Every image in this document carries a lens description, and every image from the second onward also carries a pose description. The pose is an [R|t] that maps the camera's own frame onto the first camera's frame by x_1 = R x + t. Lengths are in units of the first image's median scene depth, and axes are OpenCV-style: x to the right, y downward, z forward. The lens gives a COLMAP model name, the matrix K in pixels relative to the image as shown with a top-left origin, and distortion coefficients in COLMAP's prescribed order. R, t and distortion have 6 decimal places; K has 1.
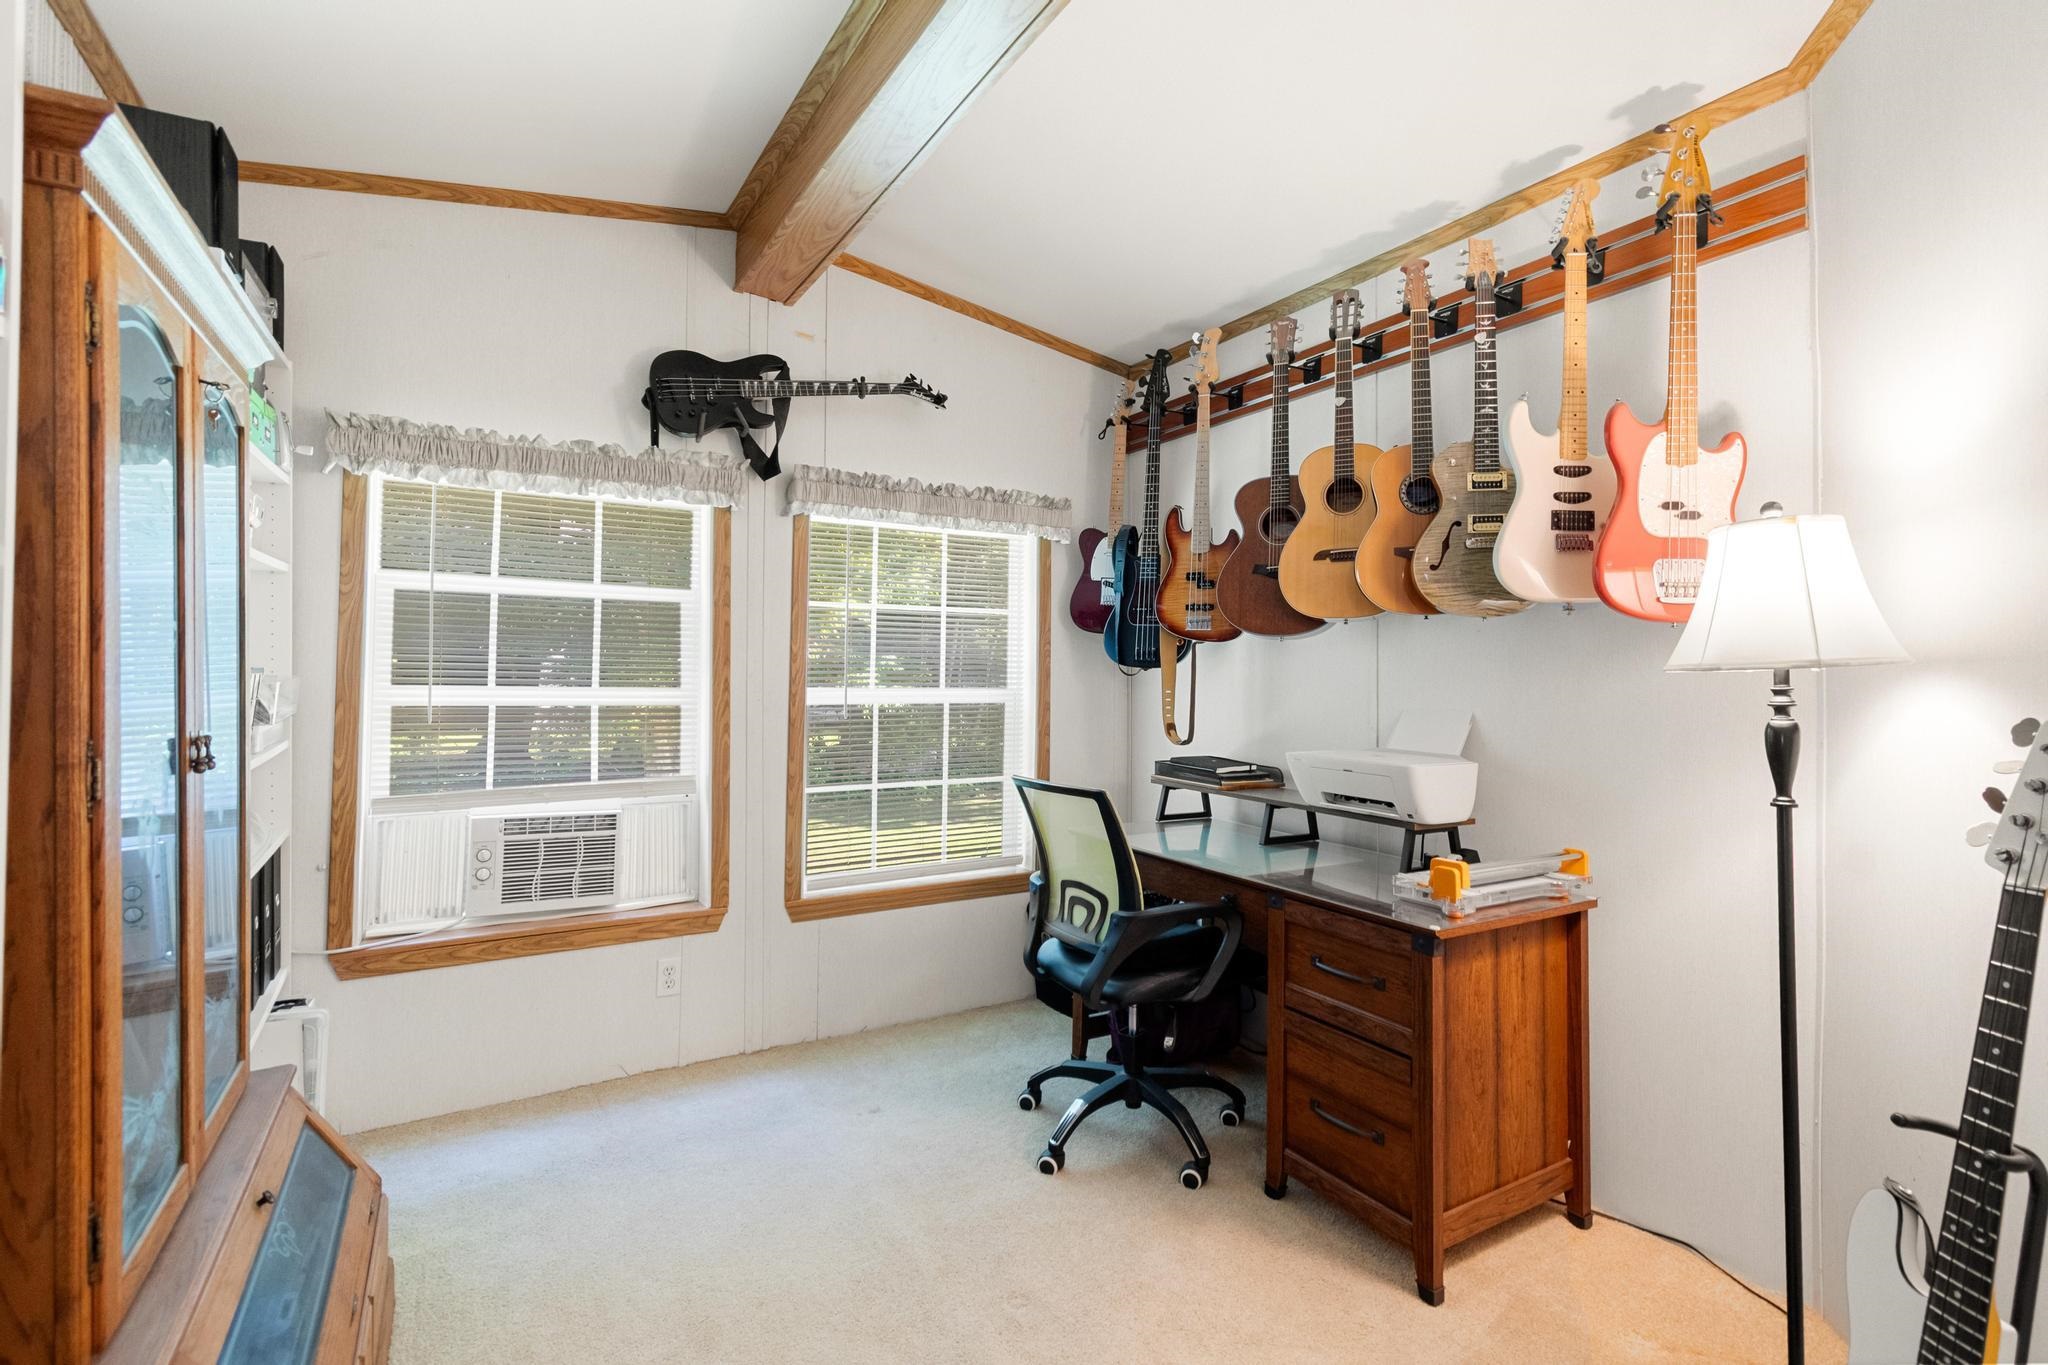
lens RADIAL K [[925.8, 0, 1032.4], [0, 925.8, 673.0], [0, 0, 1]] dist [0.003618, -0.002013]
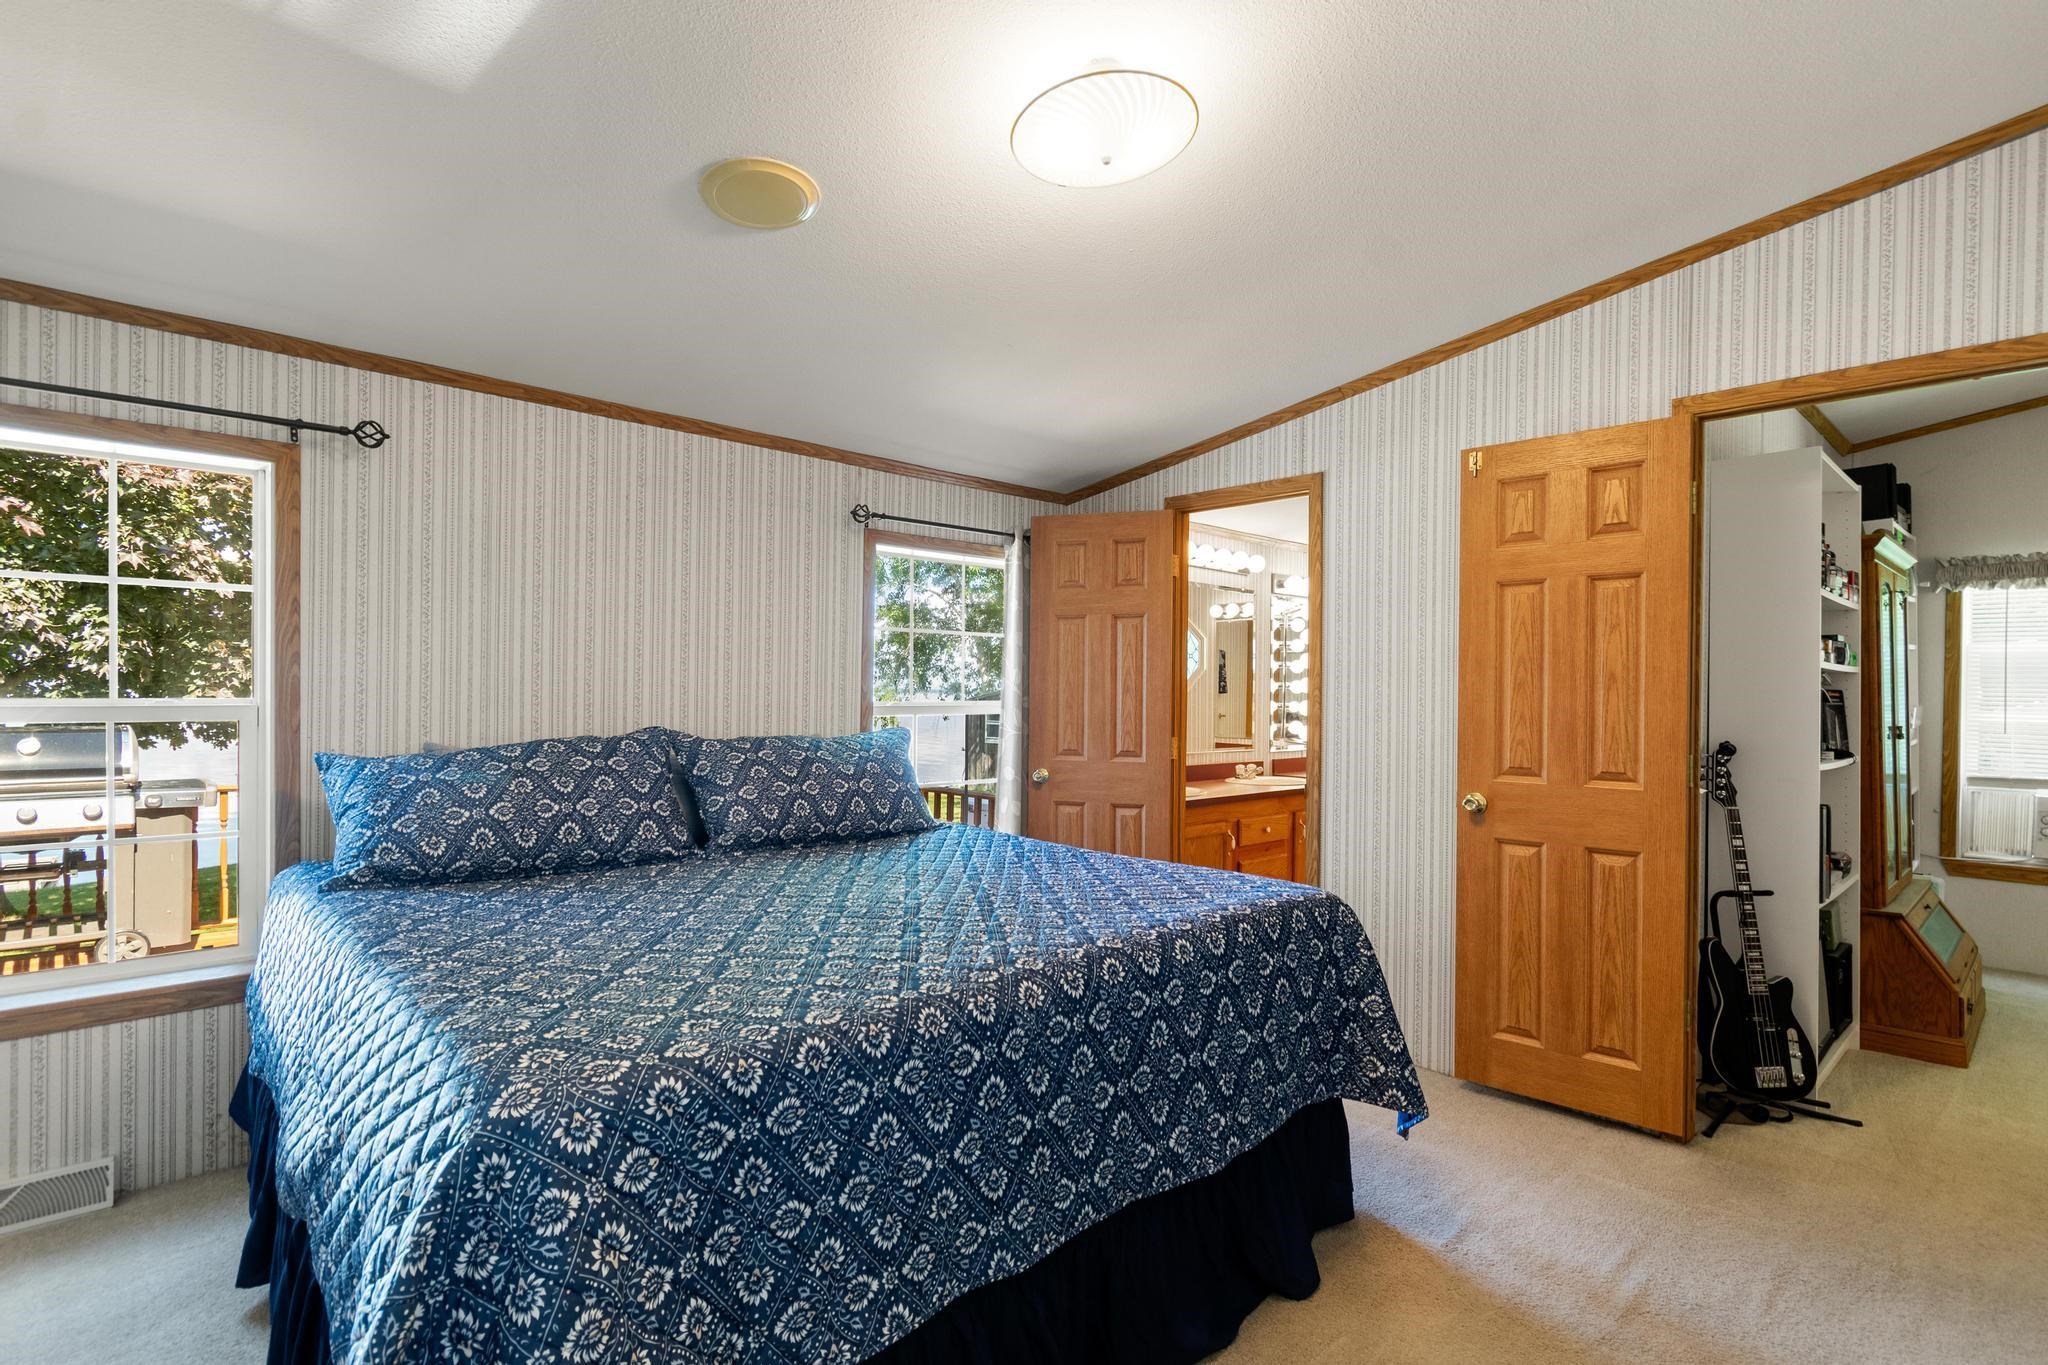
lens RADIAL K [[998.8, 0, 1019.5], [0, 998.8, 696.0], [0, 0, 1]] dist [0.004570, -0.004081]
pose [[0.201386, -0.014938, -0.979398, 0.781401], [-0.000352, 0.999883, -0.015323, 0.016780], [0.979512, 0.003430, 0.201357, -1.138659]]
